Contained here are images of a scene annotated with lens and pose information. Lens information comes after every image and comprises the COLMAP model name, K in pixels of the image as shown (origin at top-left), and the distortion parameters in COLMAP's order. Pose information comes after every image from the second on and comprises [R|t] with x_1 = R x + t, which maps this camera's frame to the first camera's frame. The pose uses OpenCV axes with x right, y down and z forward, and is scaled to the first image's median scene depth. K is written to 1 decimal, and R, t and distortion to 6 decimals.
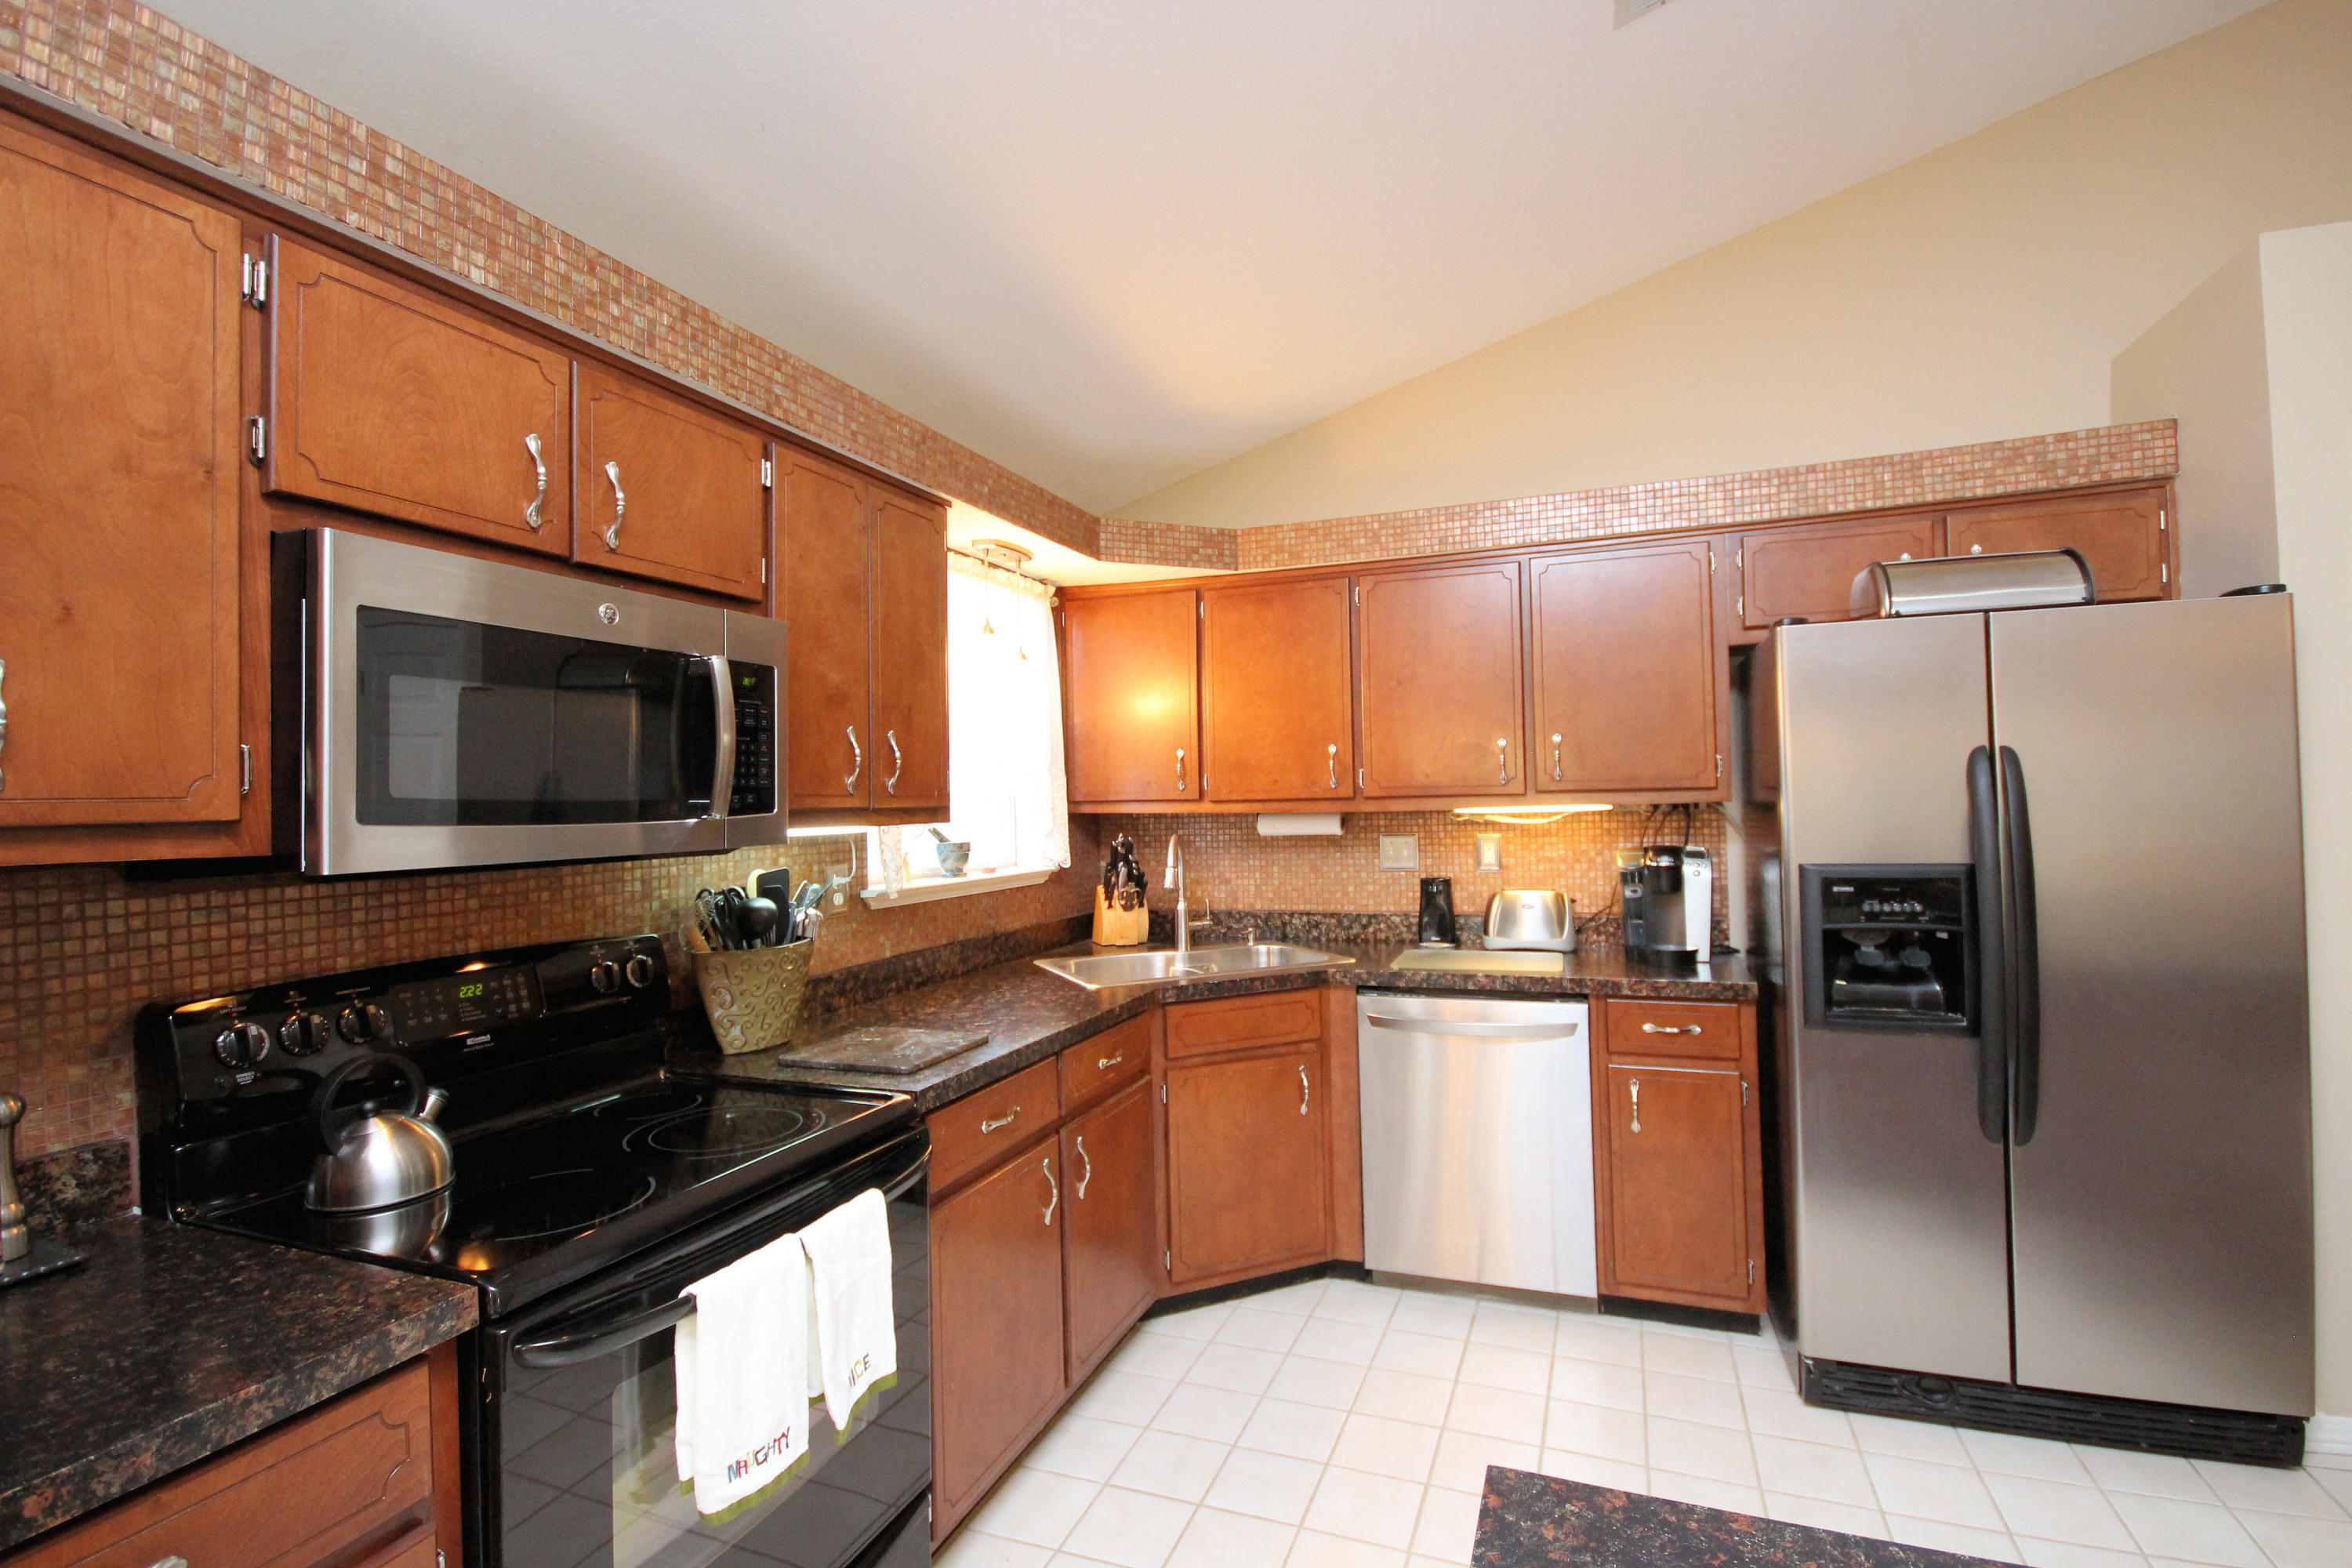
lens RADIAL K [[1087.2, 0, 1194.2], [0, 1087.2, 781.8], [0, 0, 1]] dist [-0.009053, -0.001048]
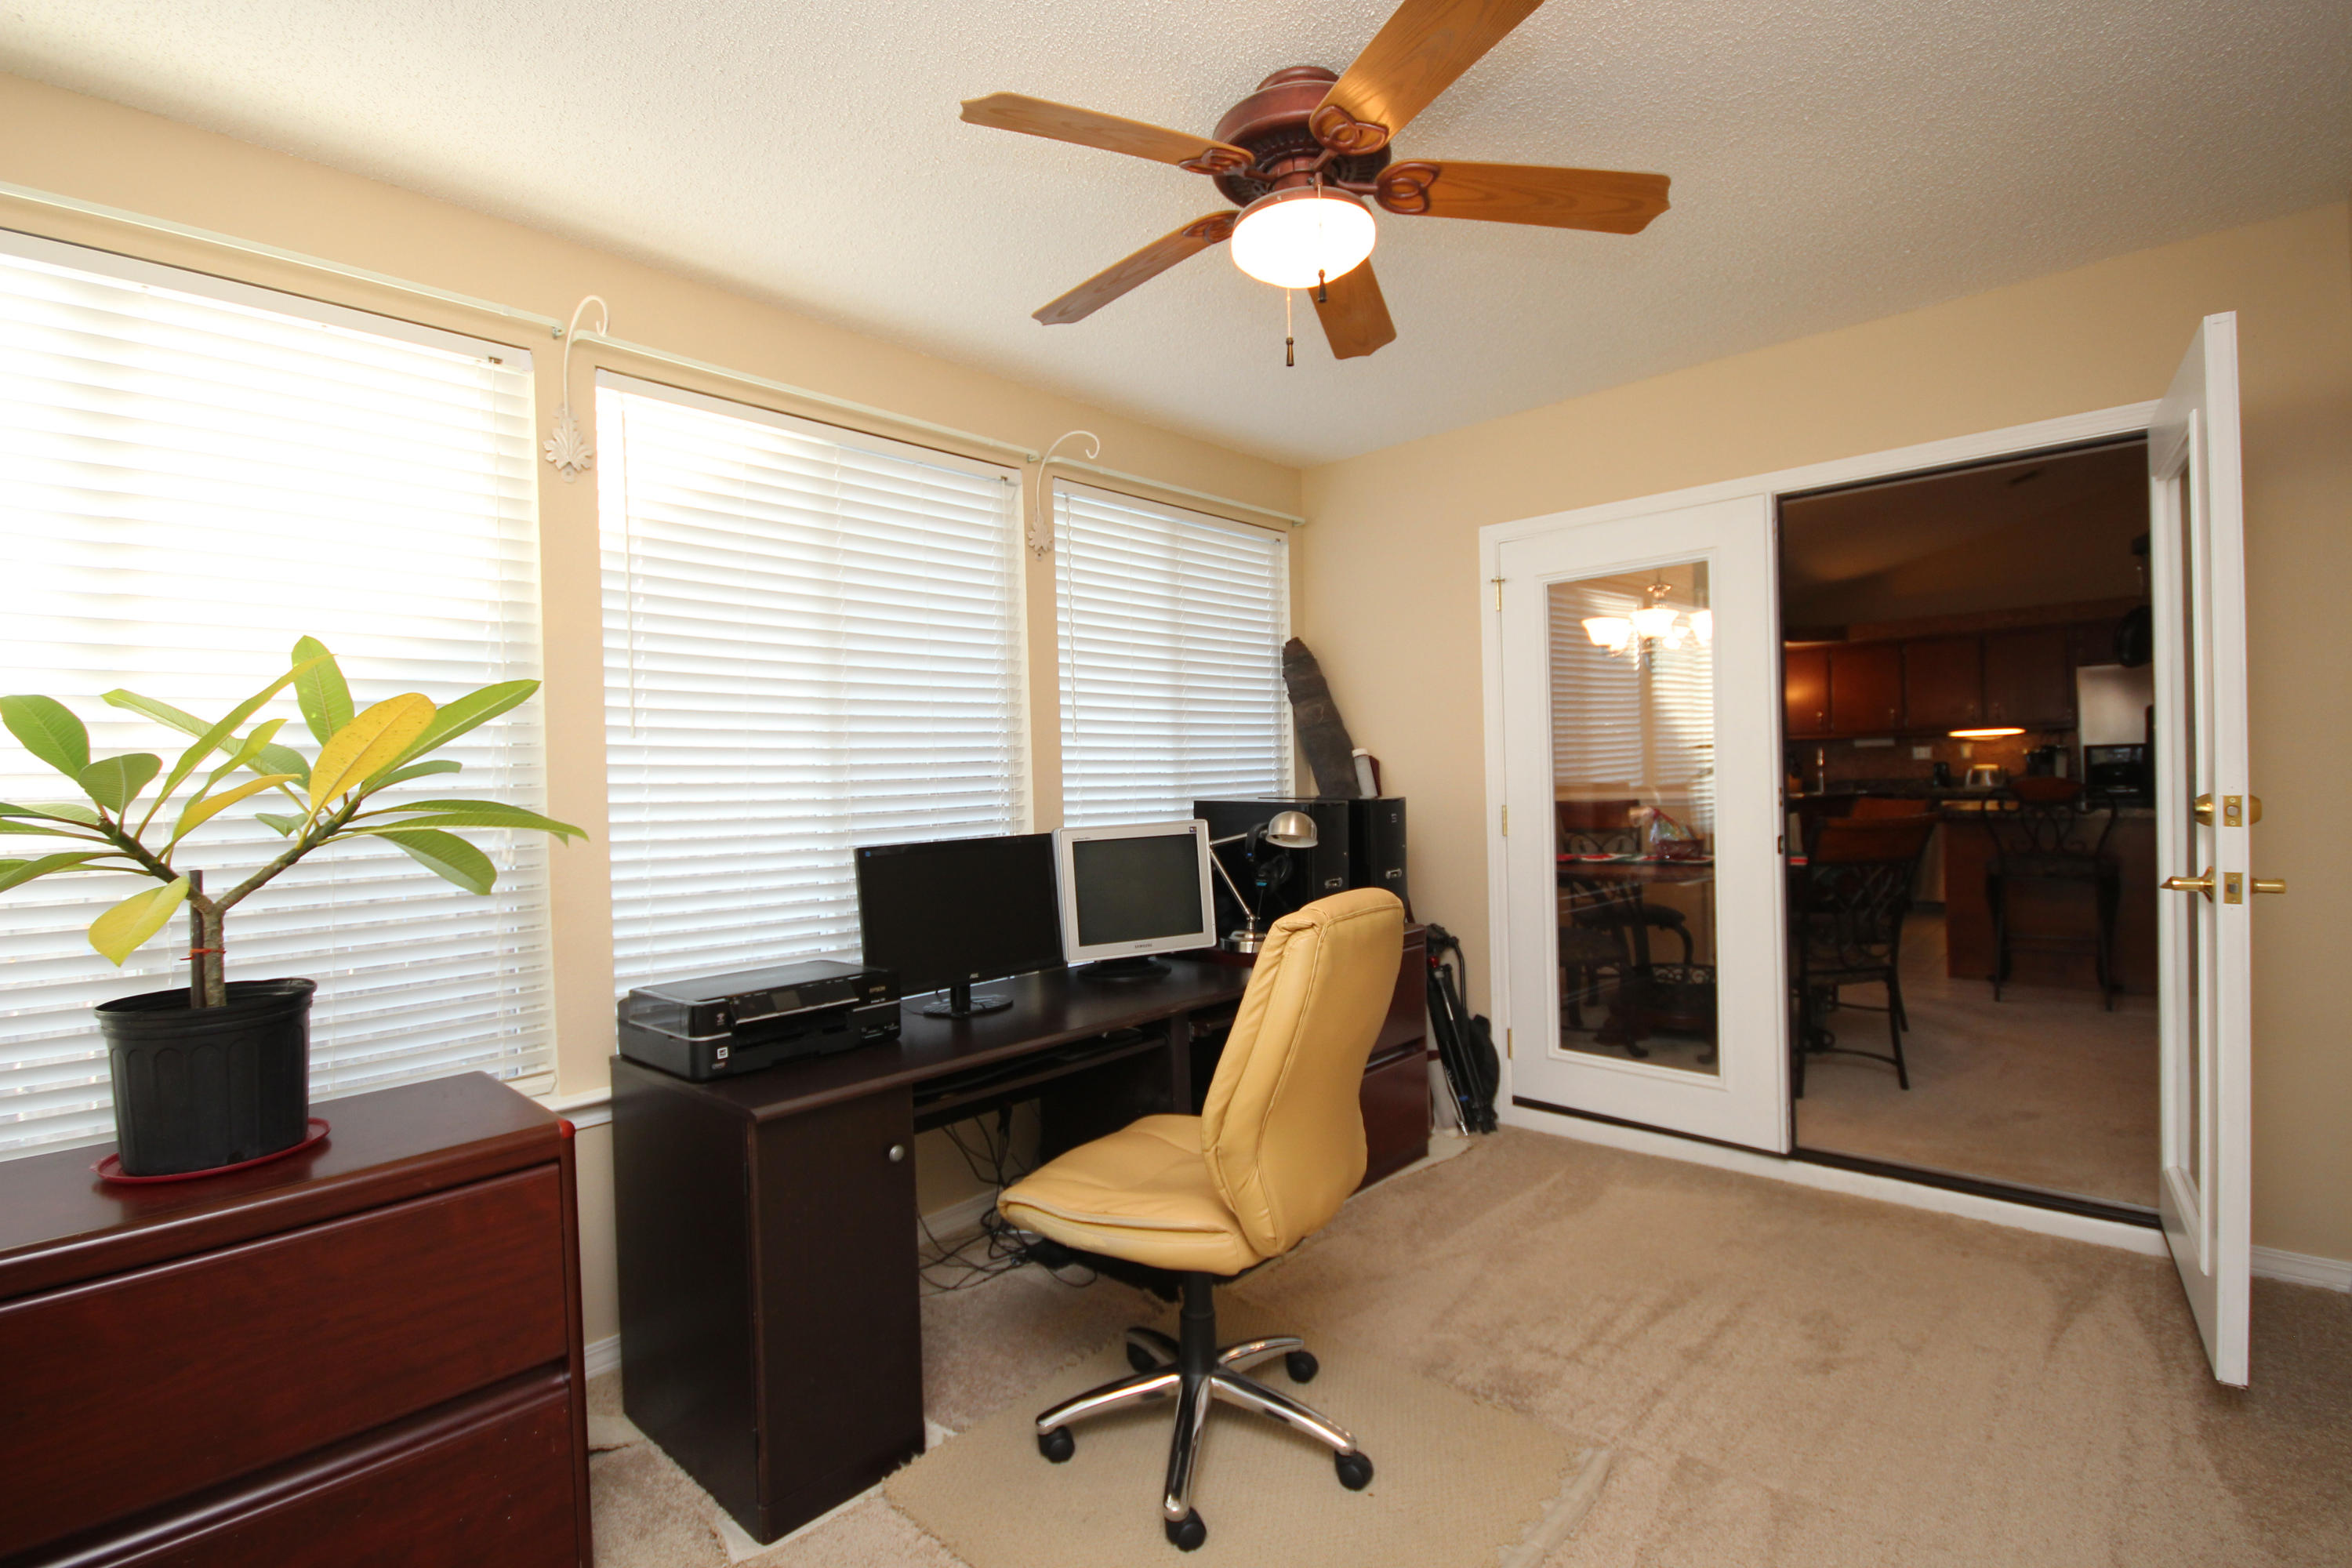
lens RADIAL K [[1087.2, 0, 1165.1], [0, 1087.2, 785.7], [0, 0, 1]] dist [-0.009053, -0.001048]
pose [[0.923541, -0.003063, -0.383487, -0.533912], [0.016820, 0.999329, 0.032526, 0.037989], [0.383130, -0.036489, 0.922974, -2.243970]]
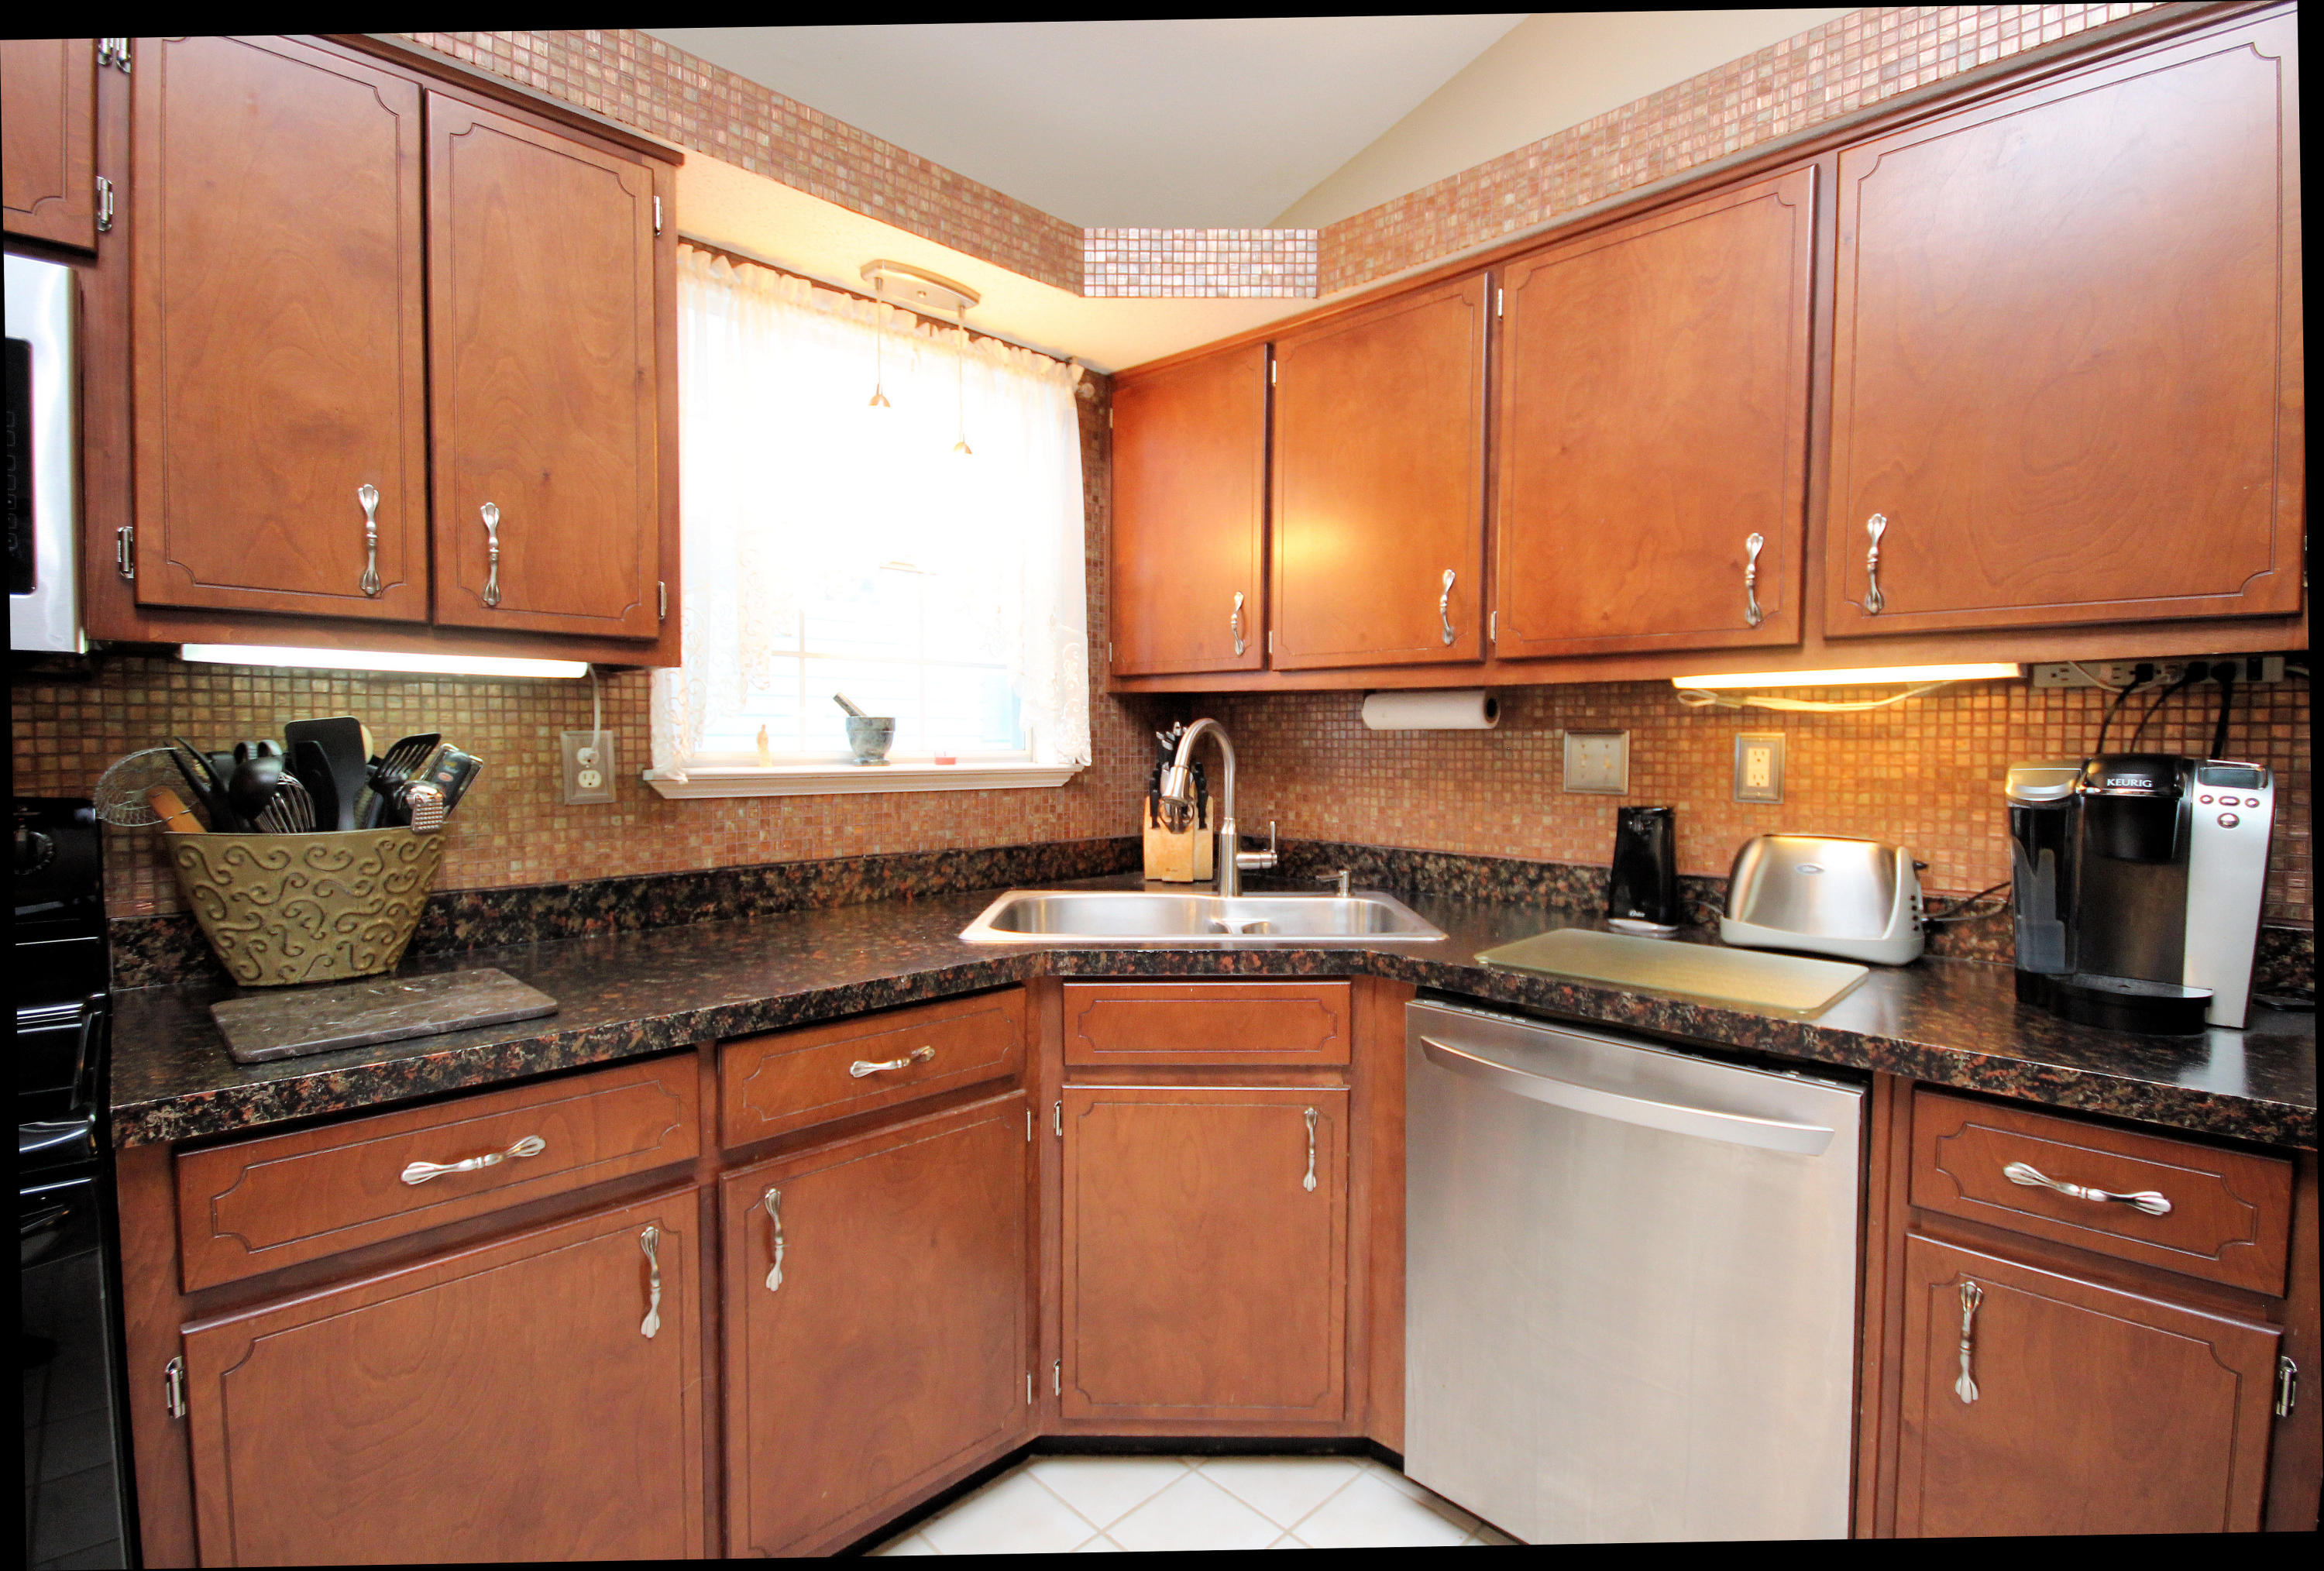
lens RADIAL K [[1082.0, 0, 1166.9], [0, 1082.0, 775.6], [0, 0, 1]] dist [-0.001312, -0.003429]
pose [[0.911220, 0.041910, -0.409782, 0.260699], [-0.018780, 0.998003, 0.060308, 0.049692], [0.411491, -0.047258, 0.910188, 0.451129]]
